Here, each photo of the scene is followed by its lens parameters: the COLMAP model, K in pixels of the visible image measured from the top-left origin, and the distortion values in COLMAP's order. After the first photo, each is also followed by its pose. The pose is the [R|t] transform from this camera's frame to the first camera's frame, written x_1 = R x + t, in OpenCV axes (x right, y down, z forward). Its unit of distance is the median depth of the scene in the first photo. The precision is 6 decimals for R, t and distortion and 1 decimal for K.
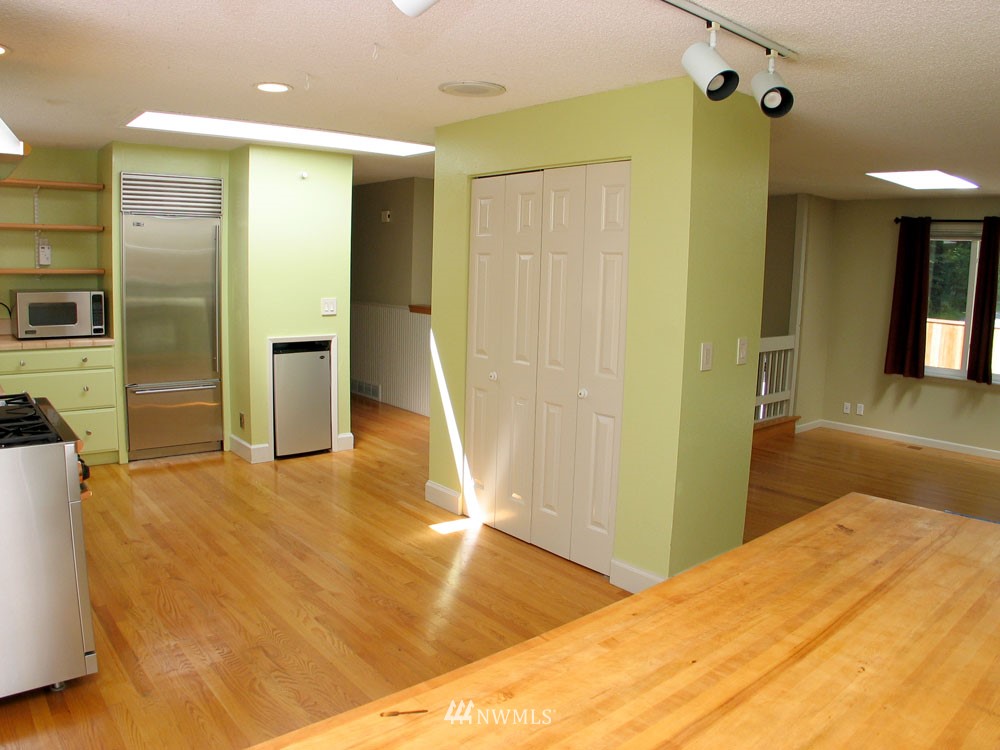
lens RADIAL K [[734.4, 0, 500.0], [0, 734.4, 375.0], [0, 0, 1]] dist [-0.161182, 0.002614]
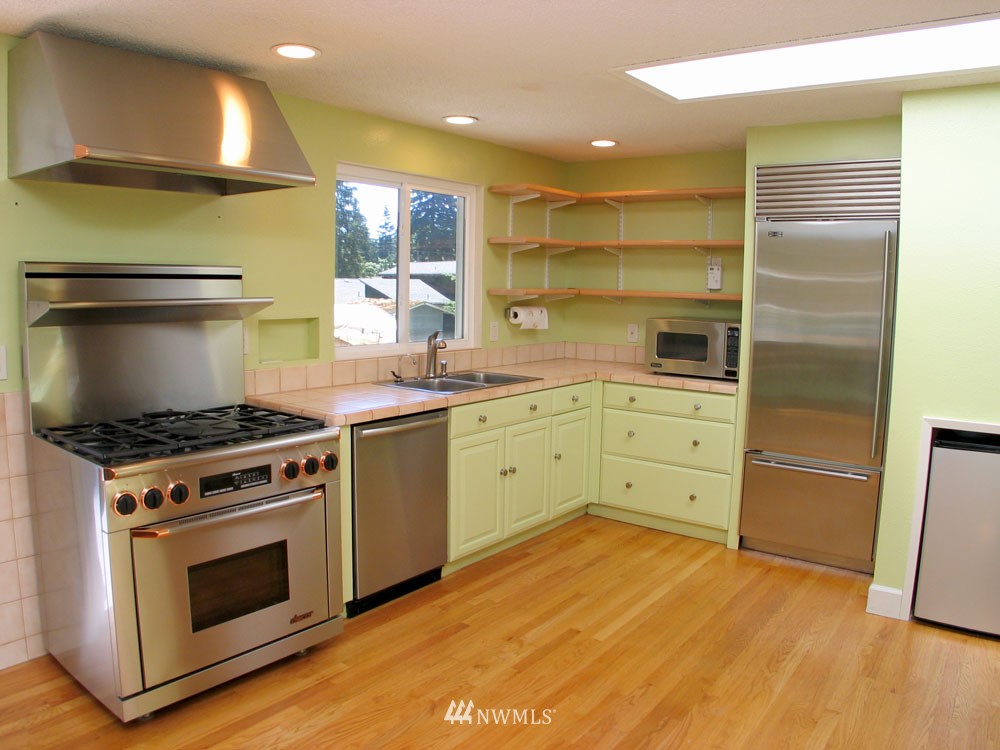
lens RADIAL K [[734.4, 0, 500.0], [0, 734.4, 375.0], [0, 0, 1]] dist [-0.161182, 0.002614]
pose [[0.194713, 0.085132, -0.977159, 0.171966], [-0.149440, 0.987171, 0.056226, -0.072643], [0.969409, 0.135079, 0.204937, 0.615241]]
